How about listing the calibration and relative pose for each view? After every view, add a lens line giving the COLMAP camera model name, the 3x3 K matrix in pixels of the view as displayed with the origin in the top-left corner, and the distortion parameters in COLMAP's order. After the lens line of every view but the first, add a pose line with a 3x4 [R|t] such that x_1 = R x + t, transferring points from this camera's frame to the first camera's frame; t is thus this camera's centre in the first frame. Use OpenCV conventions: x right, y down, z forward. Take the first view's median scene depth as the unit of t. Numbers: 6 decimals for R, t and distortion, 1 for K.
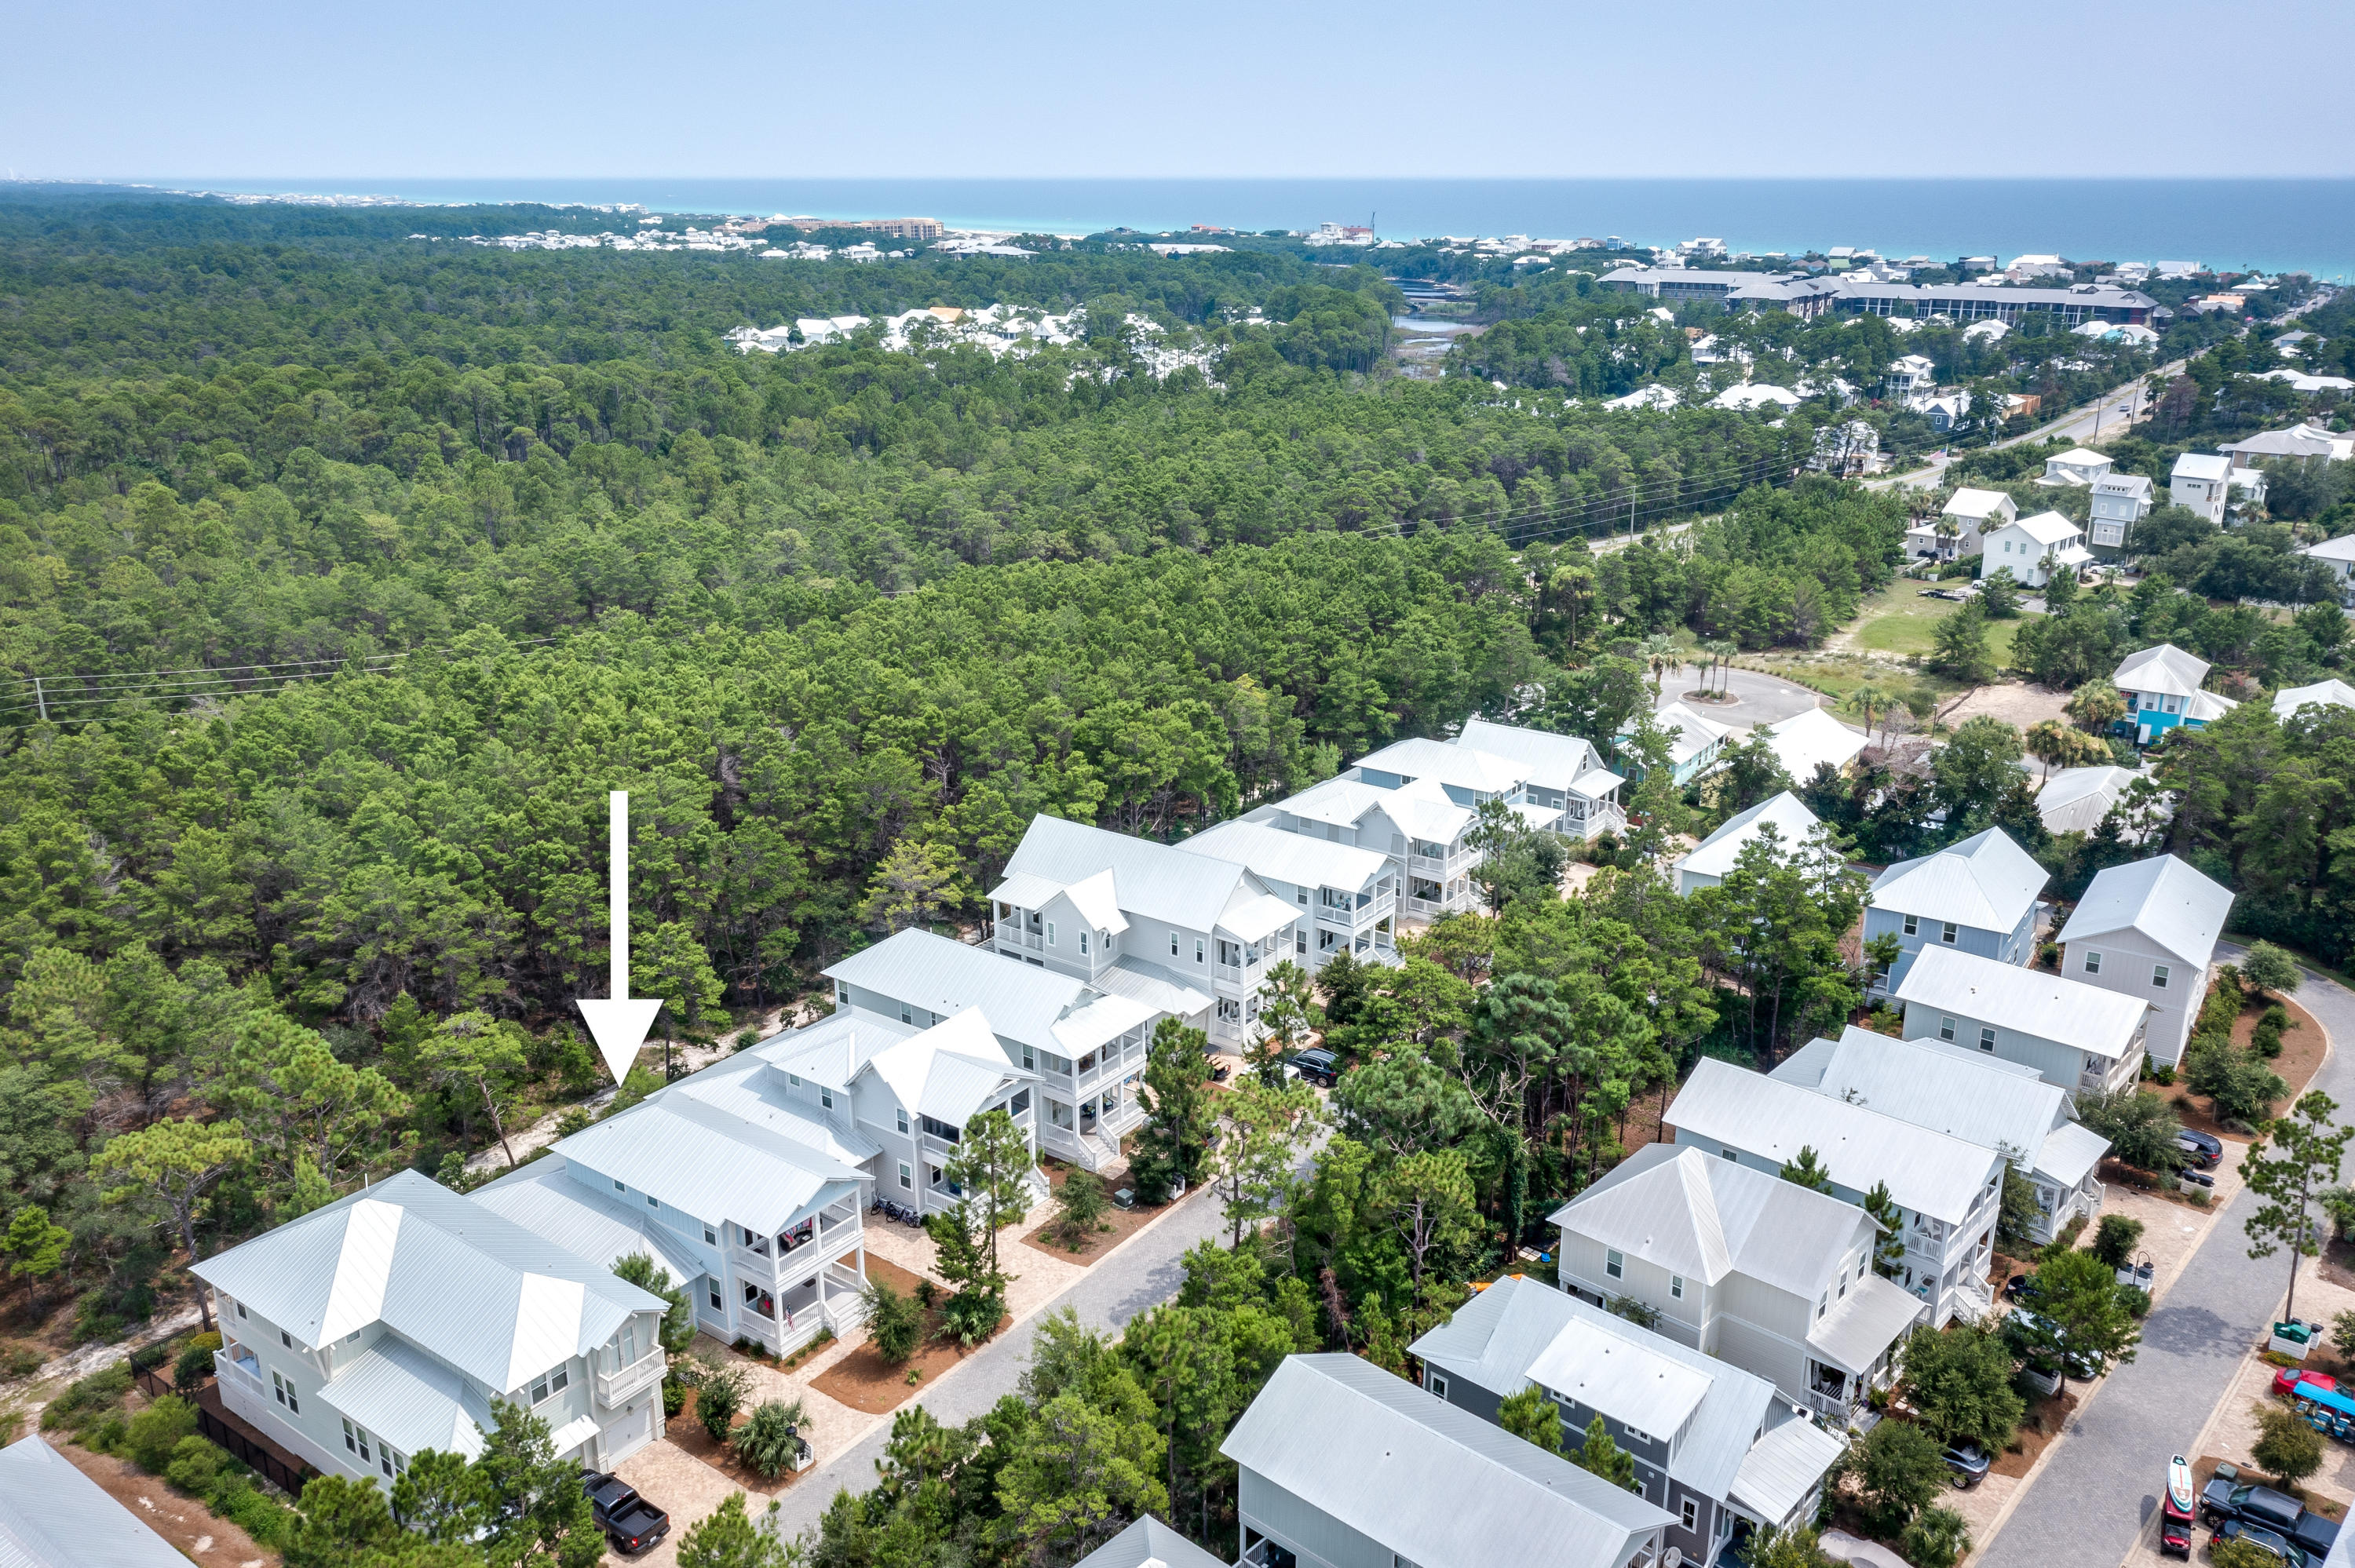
lens RADIAL K [[1935.7, 0, 1184.7], [0, 1935.7, 780.7], [0, 0, 1]] dist [-0.021891, 0.022170]
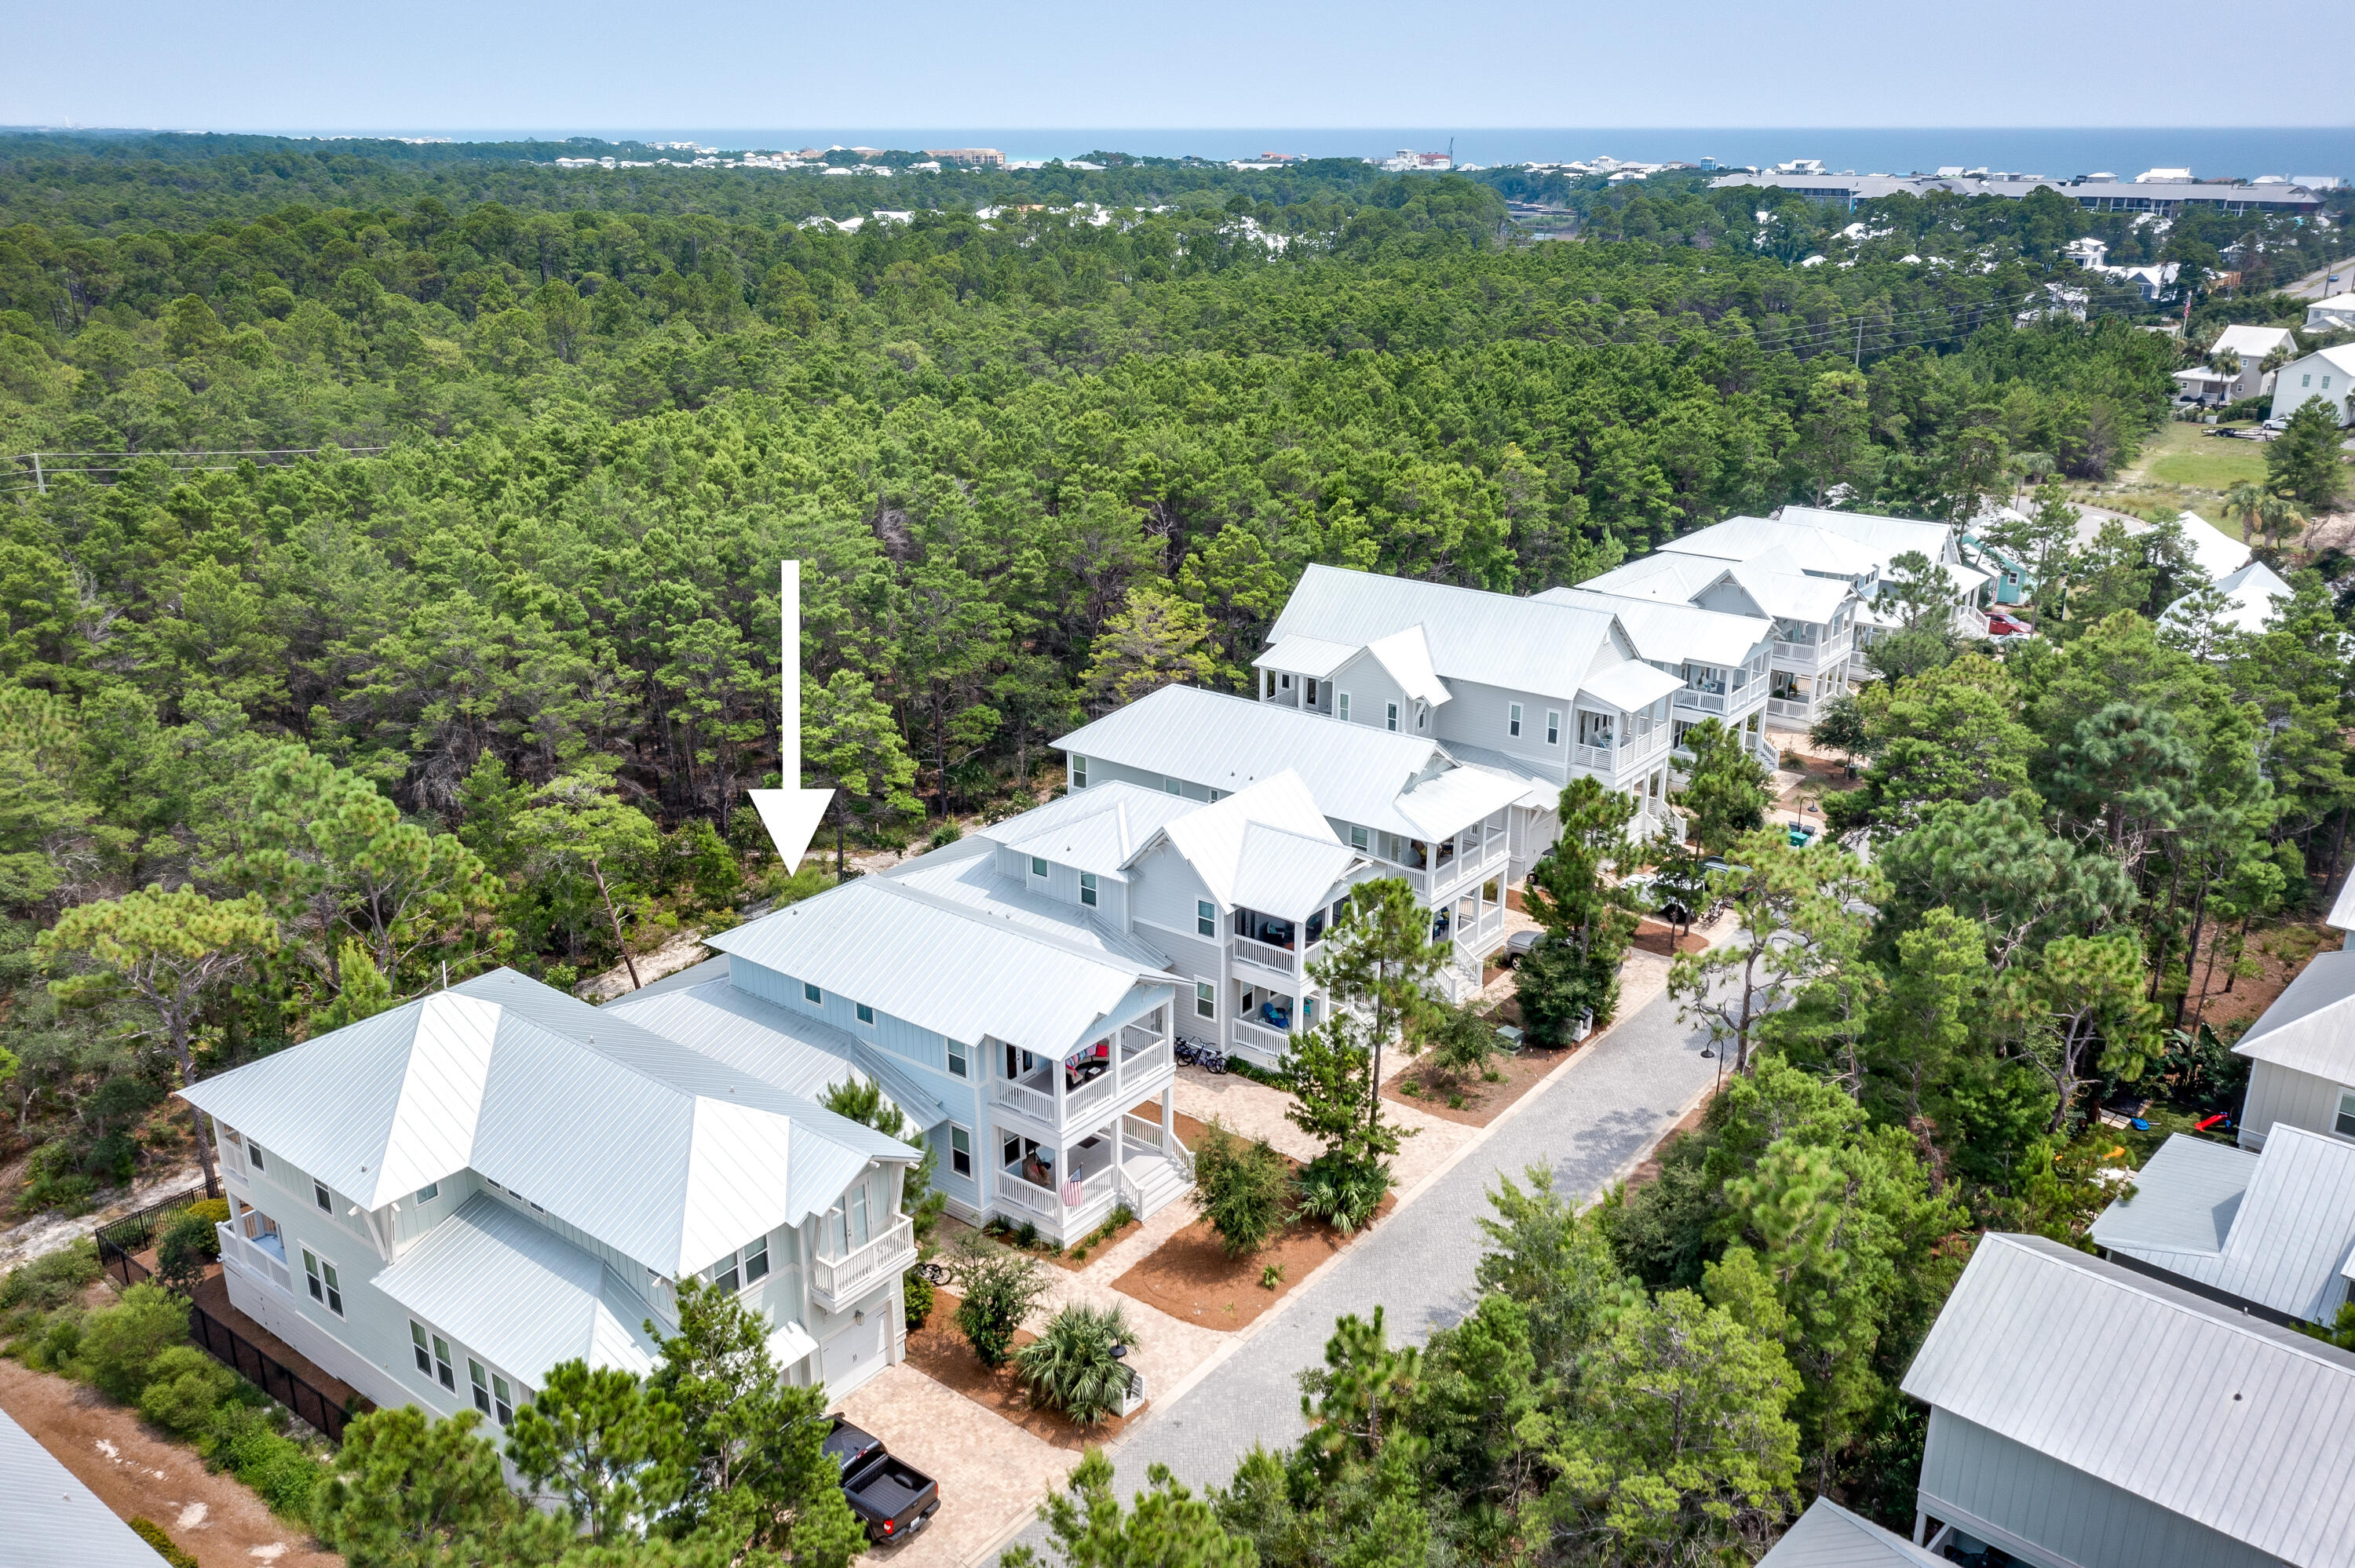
lens RADIAL K [[1935.7, 0, 1164.9], [0, 1935.7, 779.1], [0, 0, 1]] dist [-0.021891, 0.022170]
pose [[0.999469, 0.005819, -0.032066, -0.131969], [-0.005284, 0.999846, 0.016752, 0.109138], [0.032158, -0.016574, 0.999345, 0.292914]]
